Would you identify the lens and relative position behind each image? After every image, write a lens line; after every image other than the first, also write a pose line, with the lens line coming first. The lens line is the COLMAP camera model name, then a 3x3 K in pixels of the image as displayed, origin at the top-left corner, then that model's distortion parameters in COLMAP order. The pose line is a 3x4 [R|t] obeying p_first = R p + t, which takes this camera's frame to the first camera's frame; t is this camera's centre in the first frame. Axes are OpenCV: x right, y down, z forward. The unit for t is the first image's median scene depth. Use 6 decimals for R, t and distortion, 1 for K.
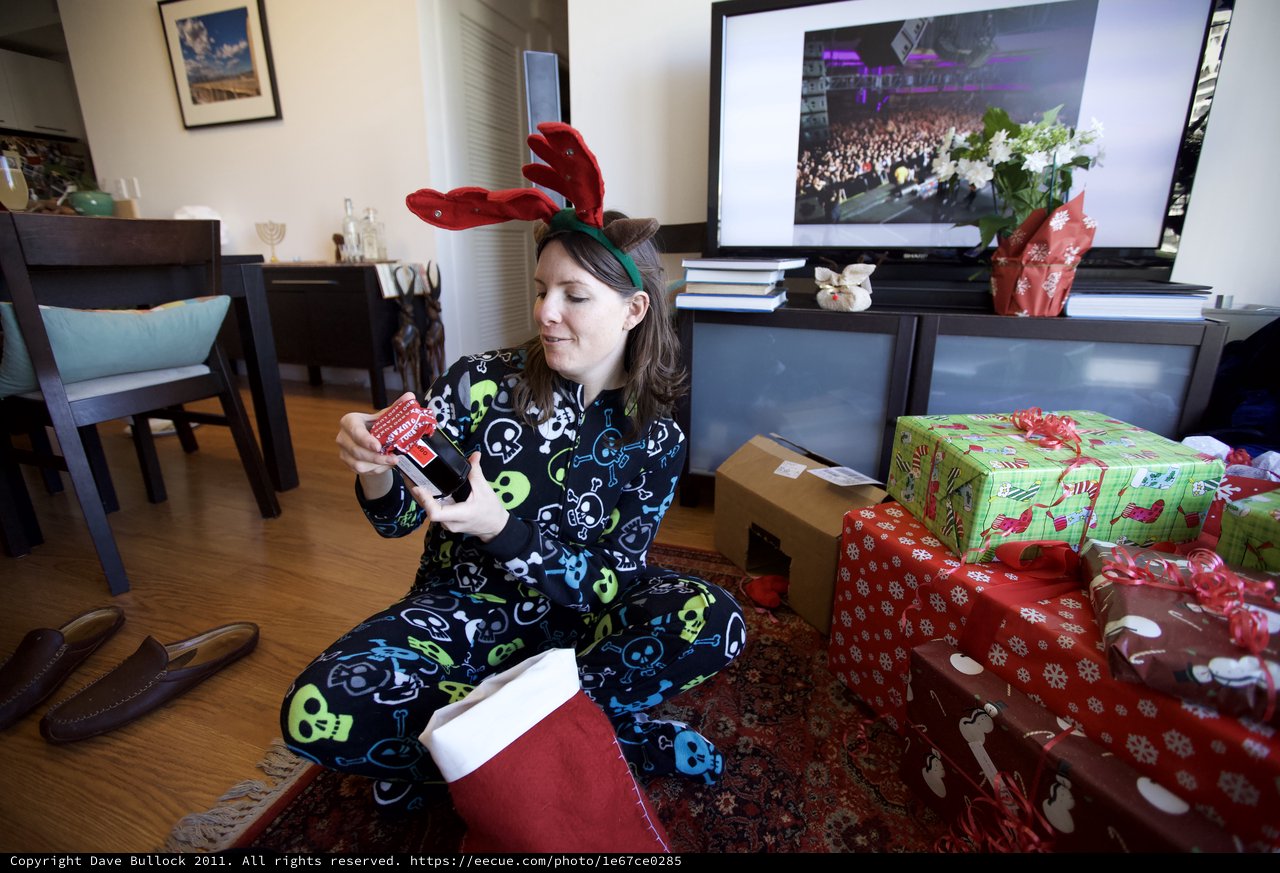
lens RADIAL K [[596.6, 0, 635.5], [0, 596.6, 414.6], [0, 0, 1]] dist [-0.032307, 0.011636]
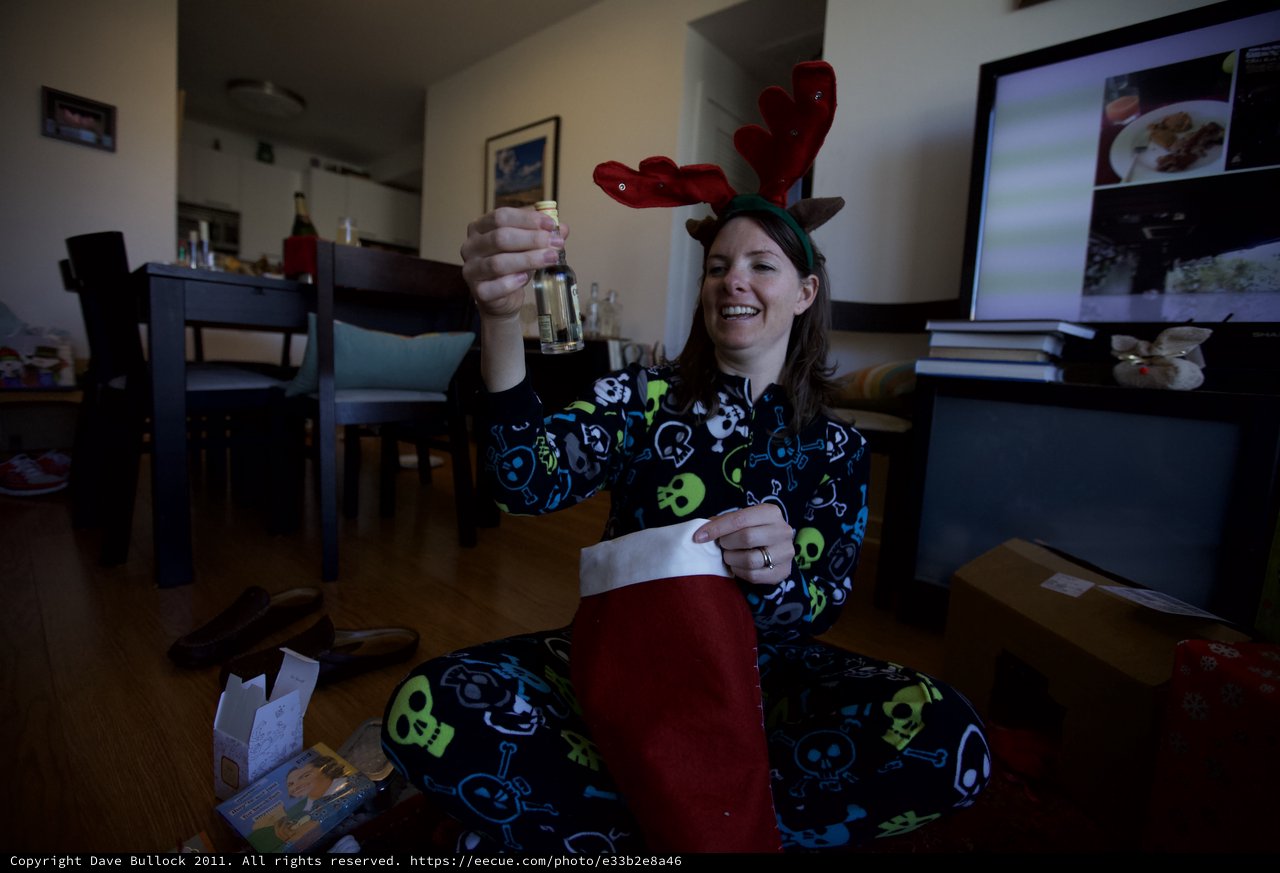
lens RADIAL K [[596.6, 0, 631.3], [0, 596.6, 406.6], [0, 0, 1]] dist [-0.032307, 0.011636]
pose [[0.926380, 0.089831, -0.365719, 0.010076], [-0.164075, 0.970393, -0.177250, 0.100047], [0.338969, 0.224206, 0.913691, 0.121489]]
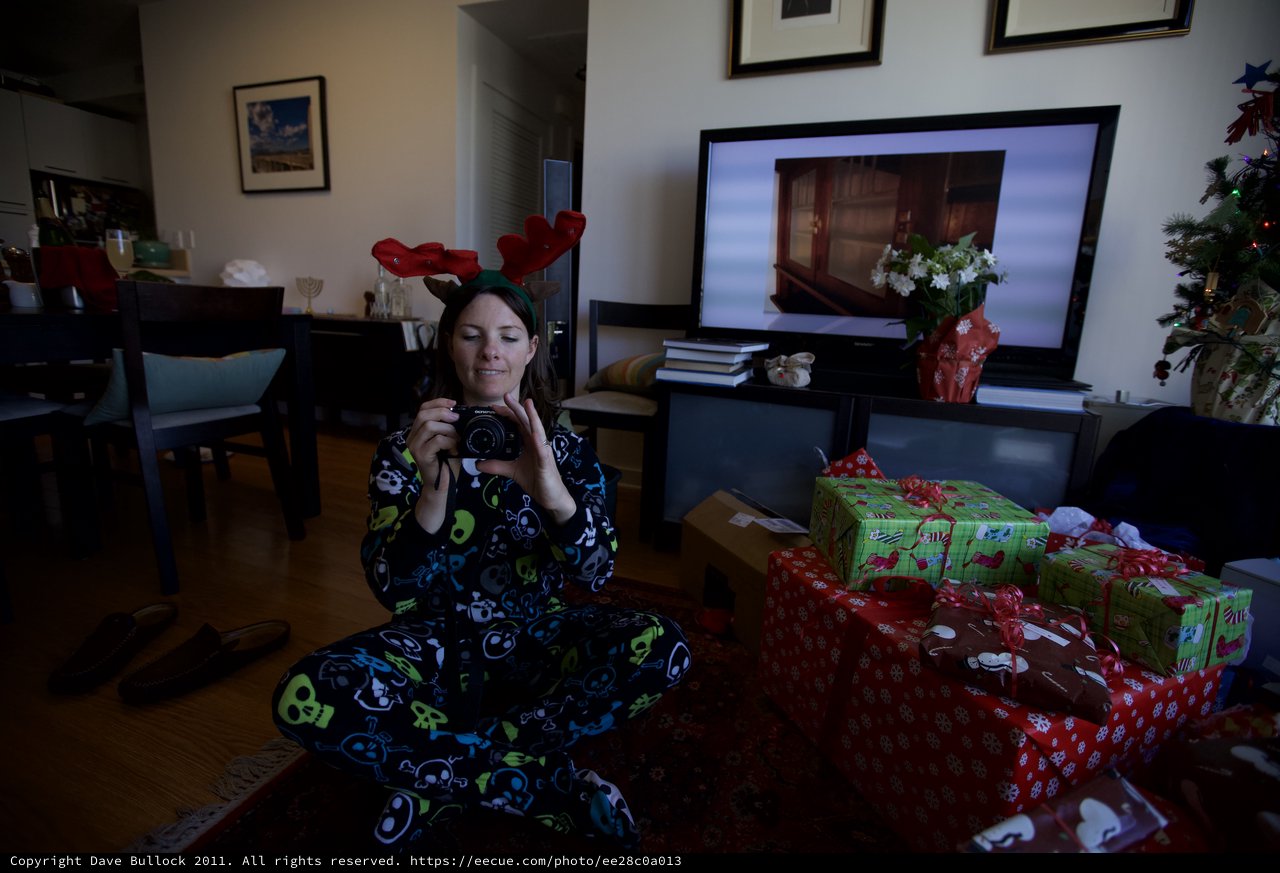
lens RADIAL K [[596.6, 0, 633.7], [0, 596.6, 412.8], [0, 0, 1]] dist [-0.032307, 0.011636]
pose [[0.998537, 0.053123, -0.010136, 0.047586], [-0.053848, 0.993994, -0.095265, 0.005457], [0.005015, 0.095672, 0.995400, -0.220474]]
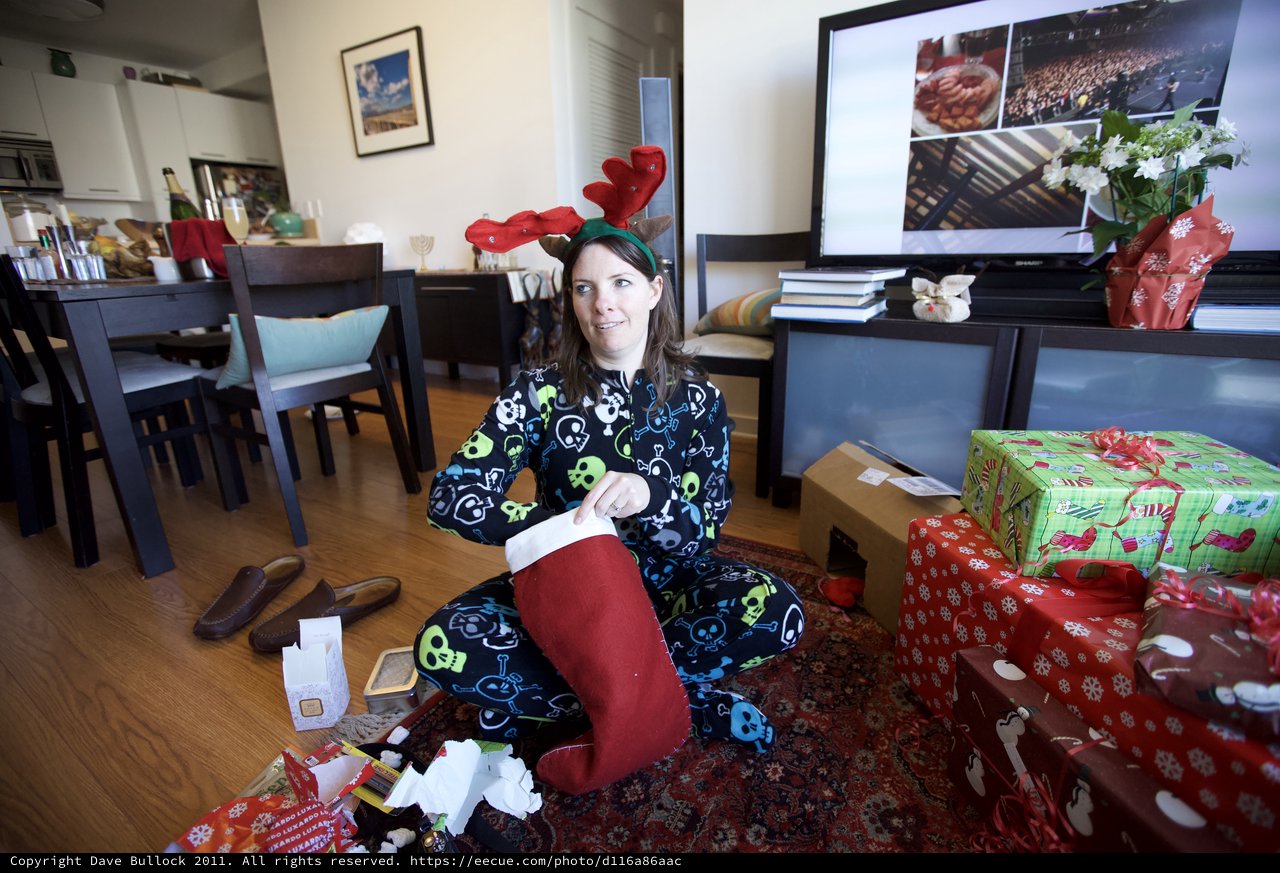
lens RADIAL K [[596.6, 0, 631.8], [0, 596.6, 413.0], [0, 0, 1]] dist [-0.032307, 0.011636]
pose [[0.977938, 0.035065, -0.205930, 0.061787], [-0.034690, 0.999383, 0.005428, -0.008924], [0.205993, 0.001836, 0.978552, -0.093449]]
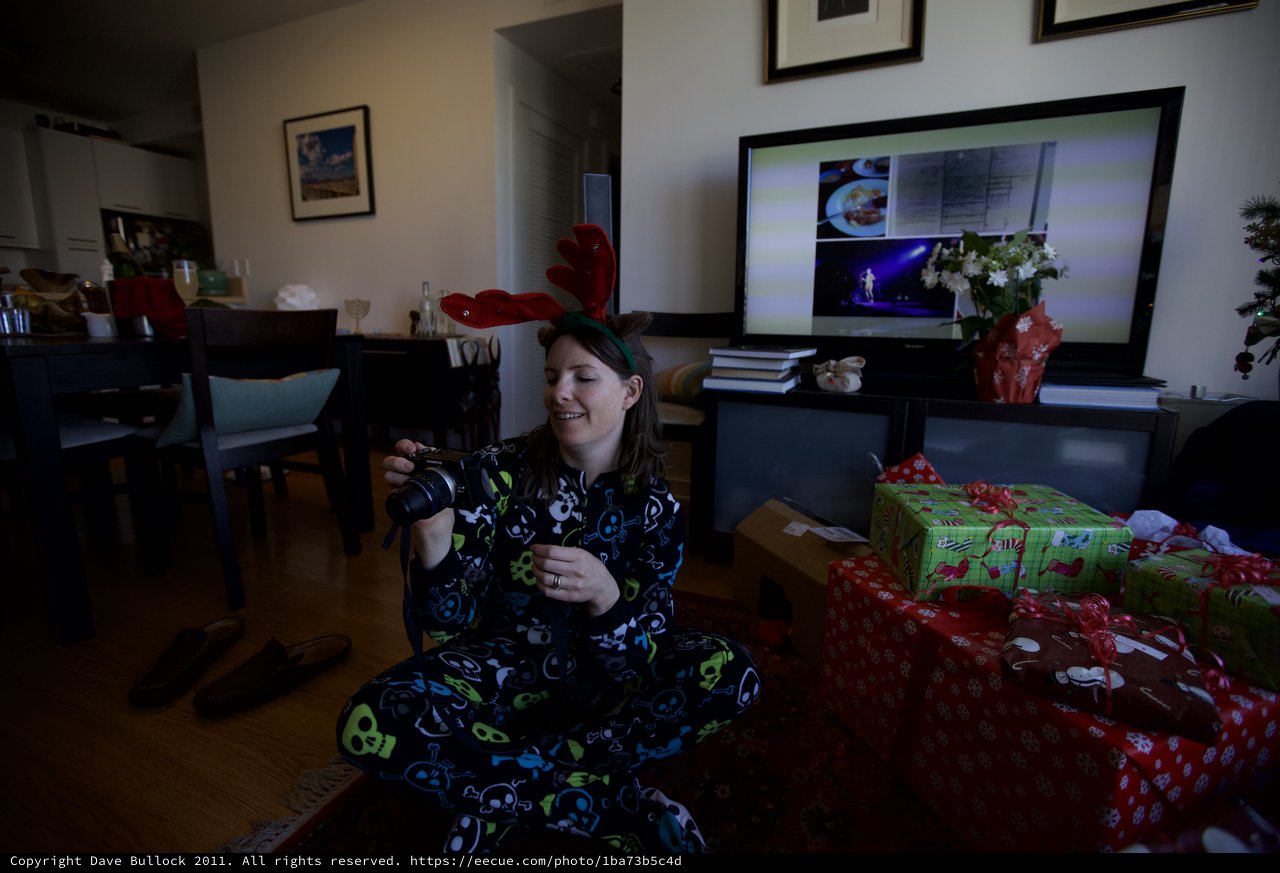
lens RADIAL K [[596.6, 0, 632.9], [0, 596.6, 412.0], [0, 0, 1]] dist [-0.032307, 0.011636]
pose [[0.996903, 0.026609, -0.073998, 0.022778], [-0.034750, 0.993213, -0.110999, 0.005906], [0.070542, 0.113227, 0.991062, -0.214920]]
